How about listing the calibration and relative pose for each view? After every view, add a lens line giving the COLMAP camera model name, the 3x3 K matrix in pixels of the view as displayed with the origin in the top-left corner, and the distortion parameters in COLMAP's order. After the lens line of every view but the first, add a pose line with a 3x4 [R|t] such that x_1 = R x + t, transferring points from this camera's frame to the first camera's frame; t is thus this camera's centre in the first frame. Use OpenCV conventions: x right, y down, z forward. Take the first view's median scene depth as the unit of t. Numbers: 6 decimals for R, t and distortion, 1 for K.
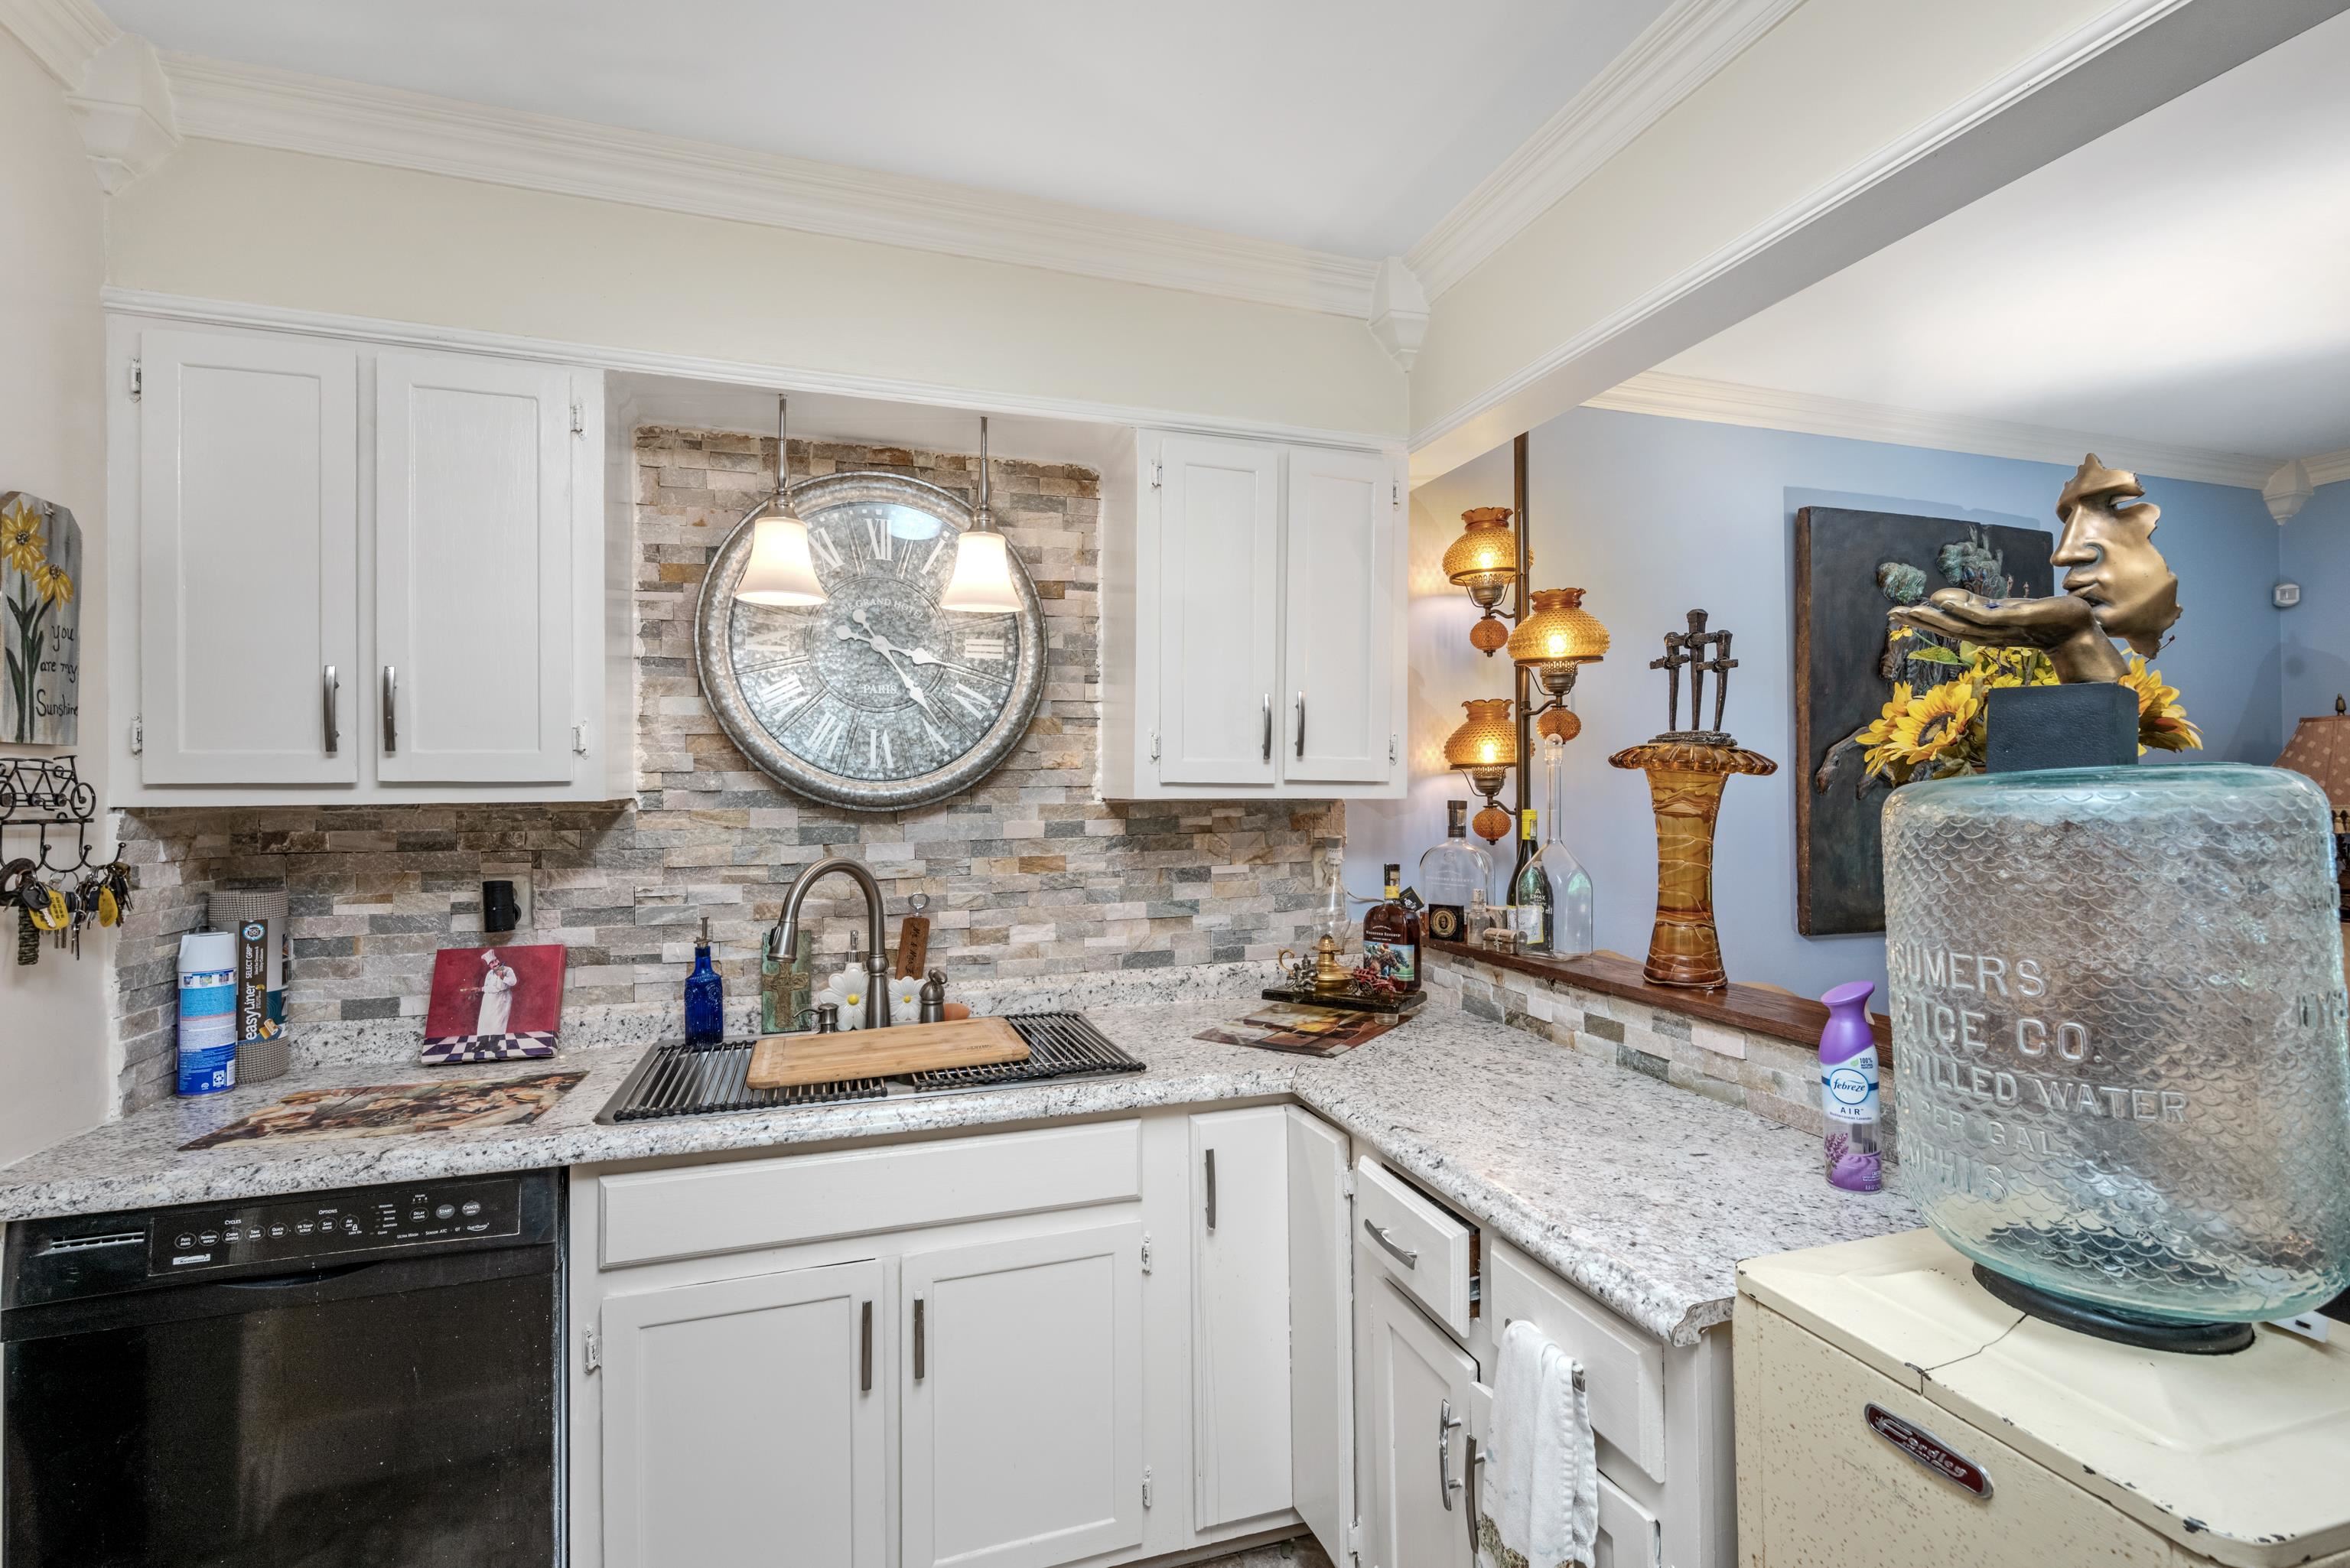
lens RADIAL K [[1053.1, 0, 1186.6], [0, 1053.1, 787.2], [0, 0, 1]] dist [0.000503, 0.000012]
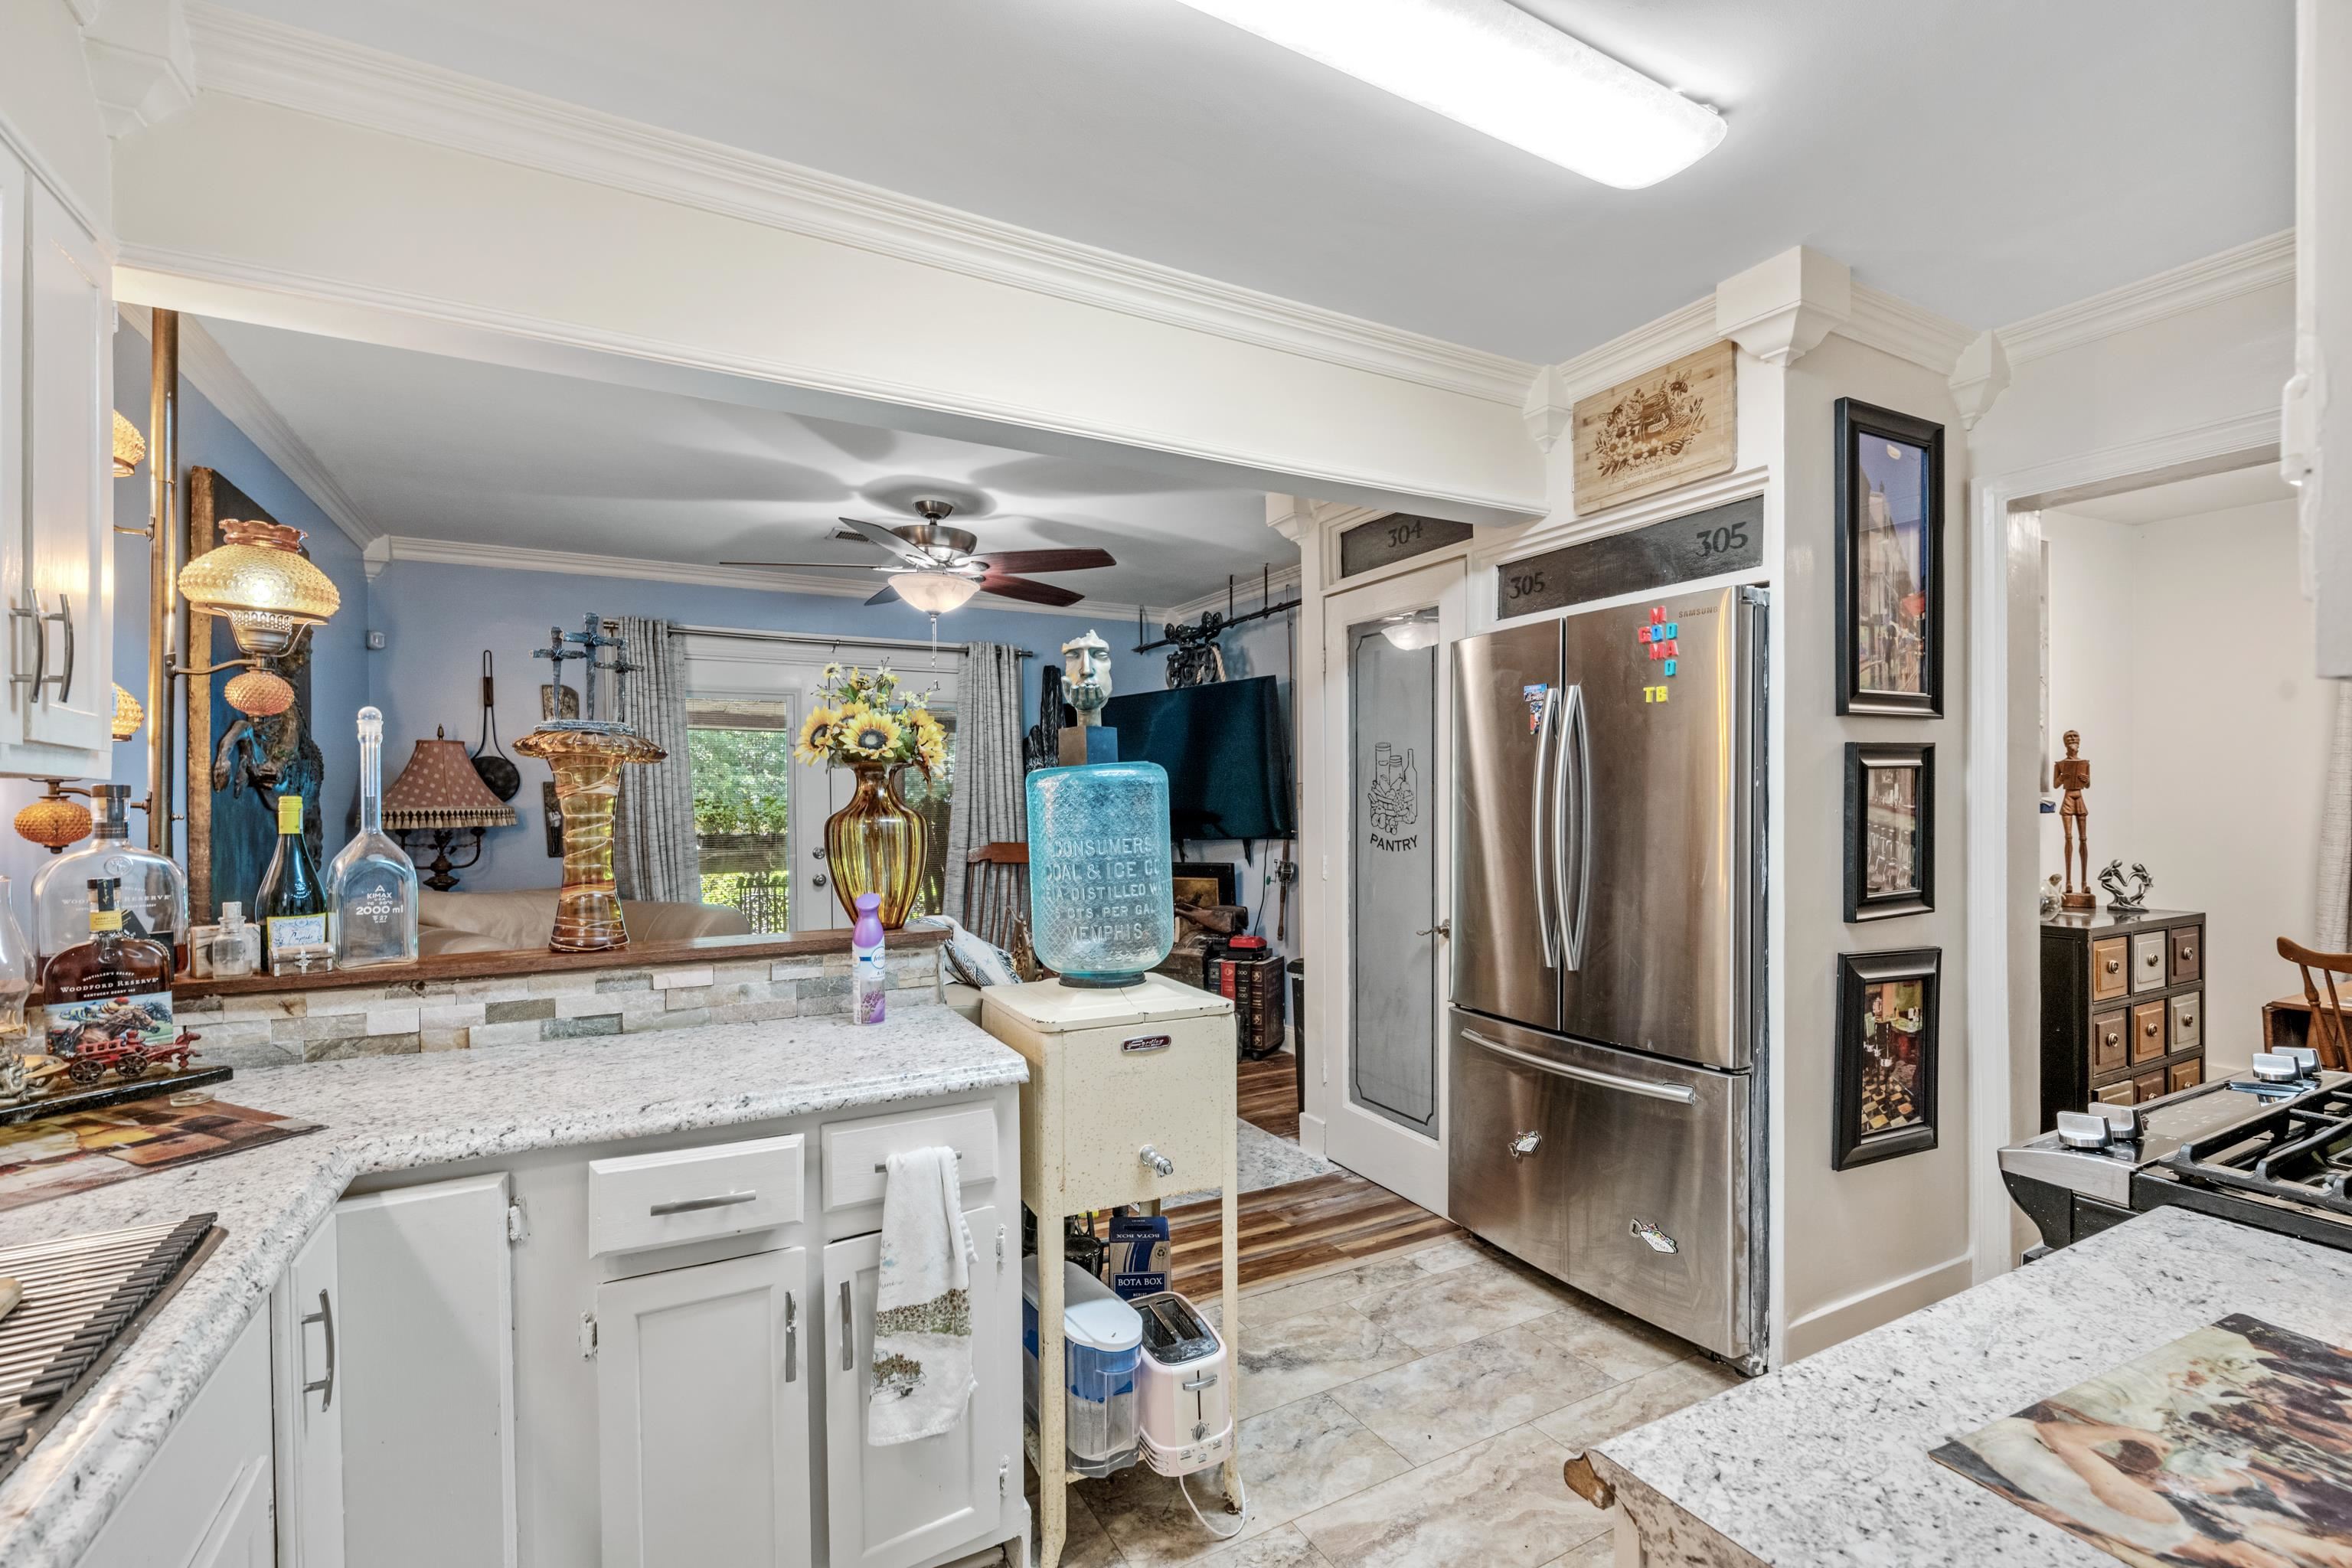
lens RADIAL K [[1054.1, 0, 1187.6], [0, 1054.1, 787.2], [0, 0, 1]] dist [0.000503, 0.000012]
pose [[-0.176948, 0.019327, 0.984030, -0.591612], [0.005099, 0.999812, -0.018720, 0.032865], [-0.984207, 0.001705, -0.177014, 0.468434]]
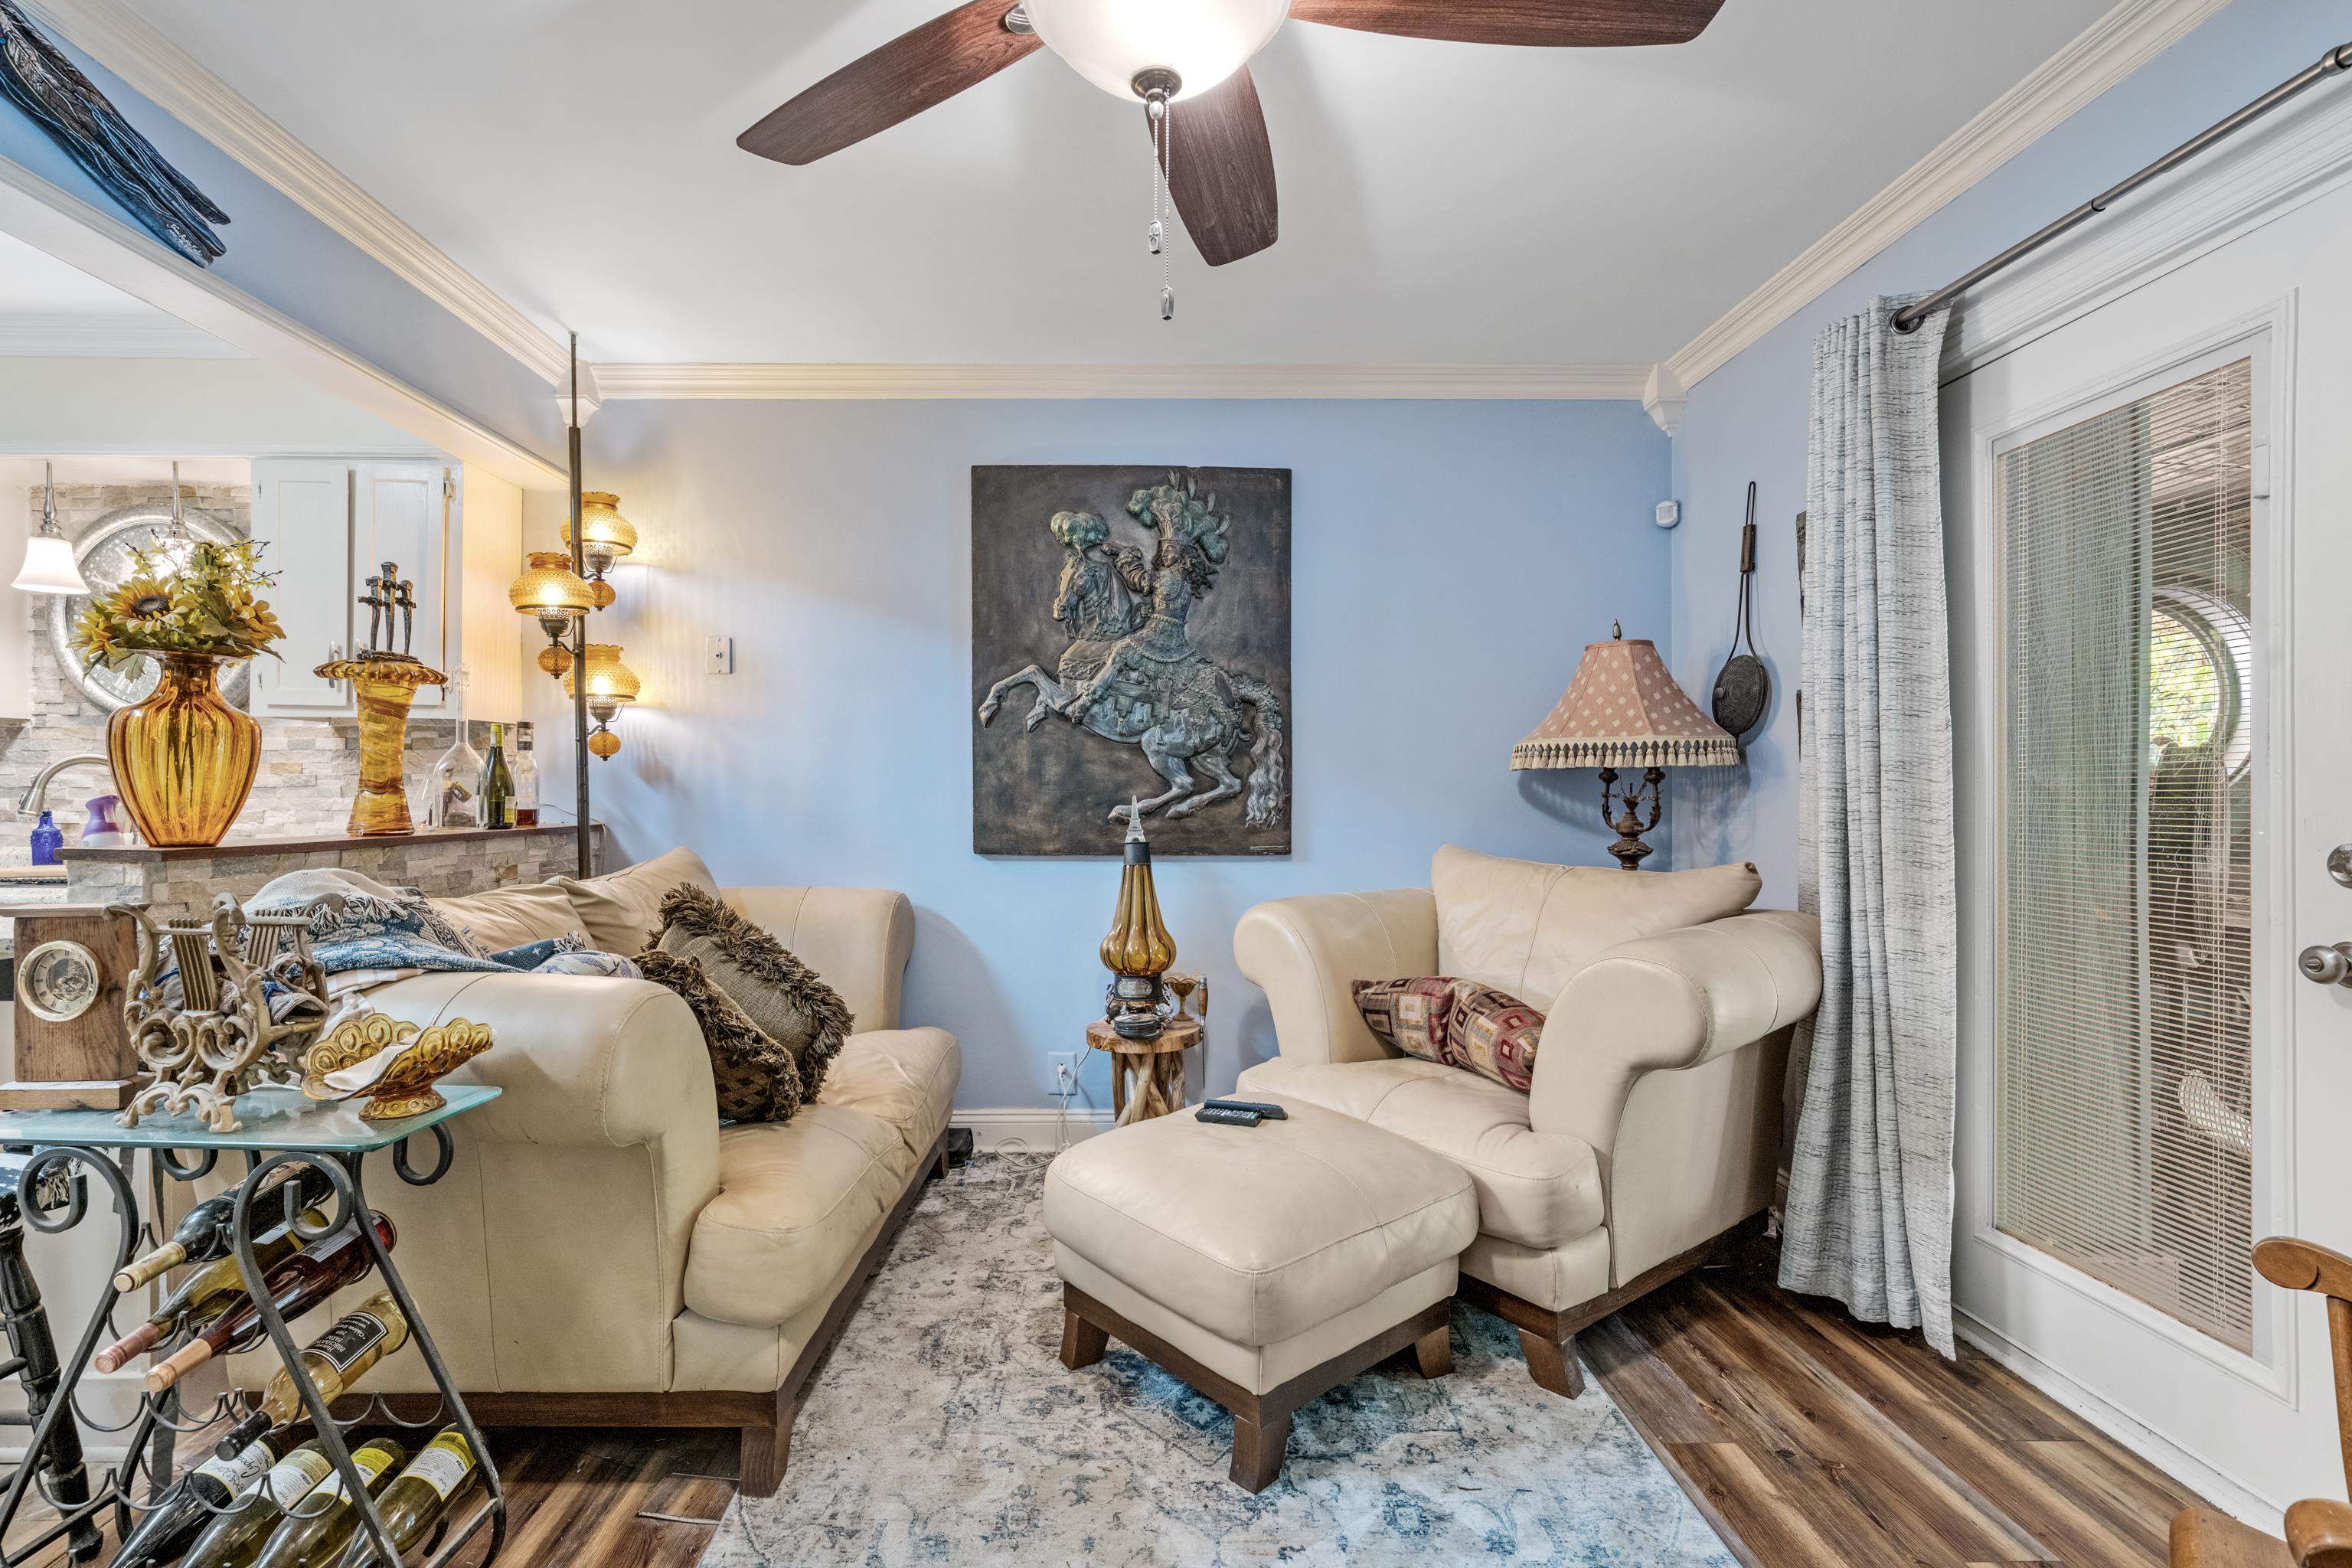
lens RADIAL K [[1069.5, 0, 1135.7], [0, 1069.5, 798.8], [0, 0, 1]] dist [-0.001358, -0.000468]
pose [[0.950479, 0.012822, -0.310523, 1.554024], [-0.009795, 0.999888, 0.011303, 0.095240], [0.310634, -0.007701, 0.950499, -0.021316]]
